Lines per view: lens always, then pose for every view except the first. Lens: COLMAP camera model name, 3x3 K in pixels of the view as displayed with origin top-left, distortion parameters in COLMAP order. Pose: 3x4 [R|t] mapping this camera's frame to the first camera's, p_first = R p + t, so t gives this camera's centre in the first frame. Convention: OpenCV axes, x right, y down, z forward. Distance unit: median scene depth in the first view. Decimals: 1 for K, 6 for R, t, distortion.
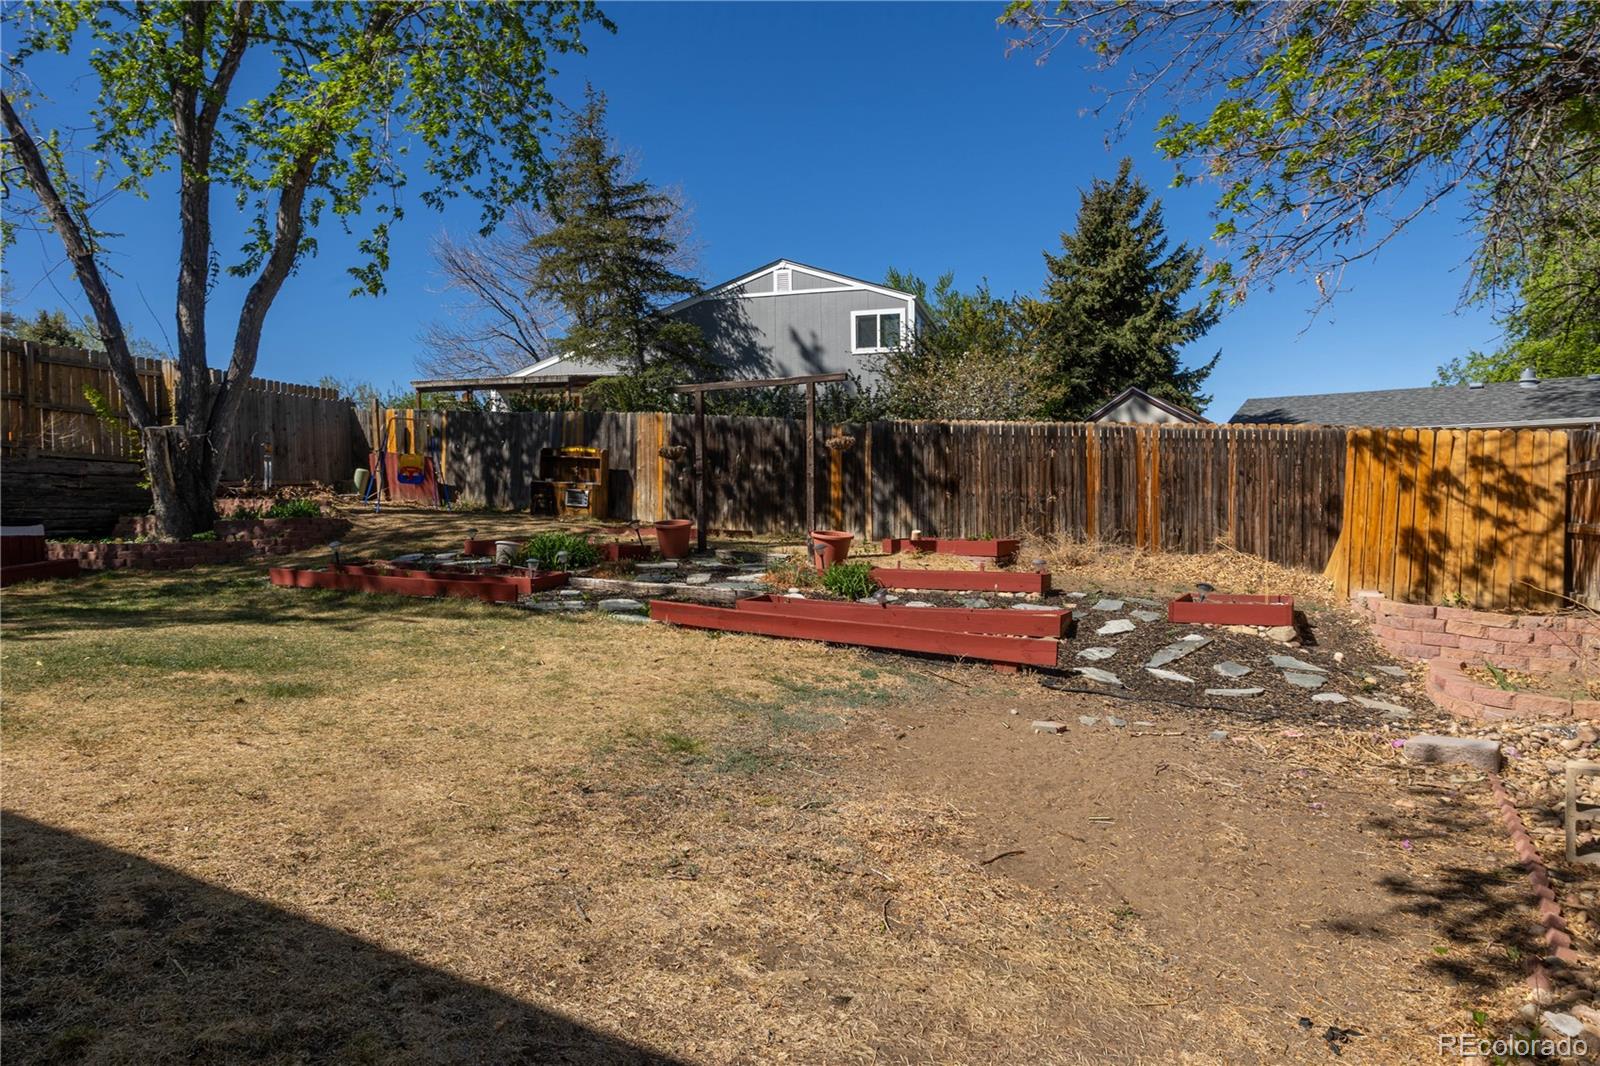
lens RADIAL K [[1081.9, 0, 795.8], [0, 1081.9, 529.3], [0, 0, 1]] dist [0.003463, 0.003651]
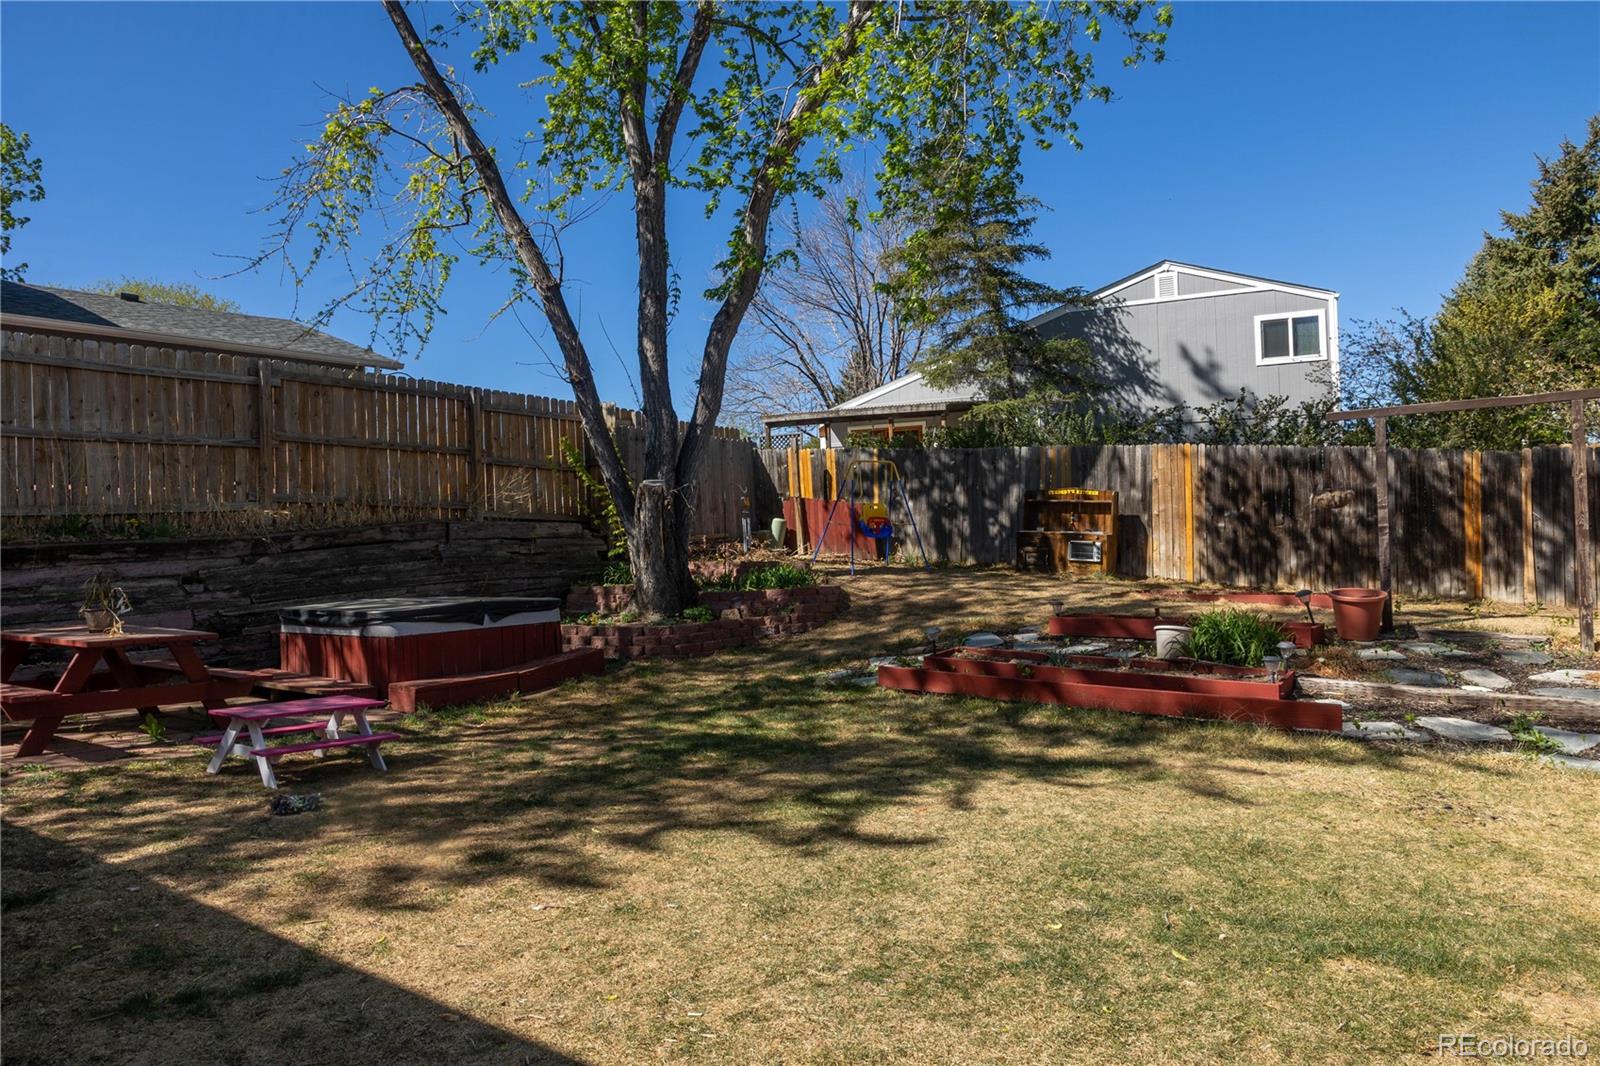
lens RADIAL K [[1081.9, 0, 795.8], [0, 1081.9, 529.3], [0, 0, 1]] dist [0.003463, 0.003651]
pose [[0.991892, -0.022263, -0.125117, -0.304648], [0.019992, 0.999612, -0.019378, -0.033243], [0.125500, 0.016720, 0.991953, 0.152069]]
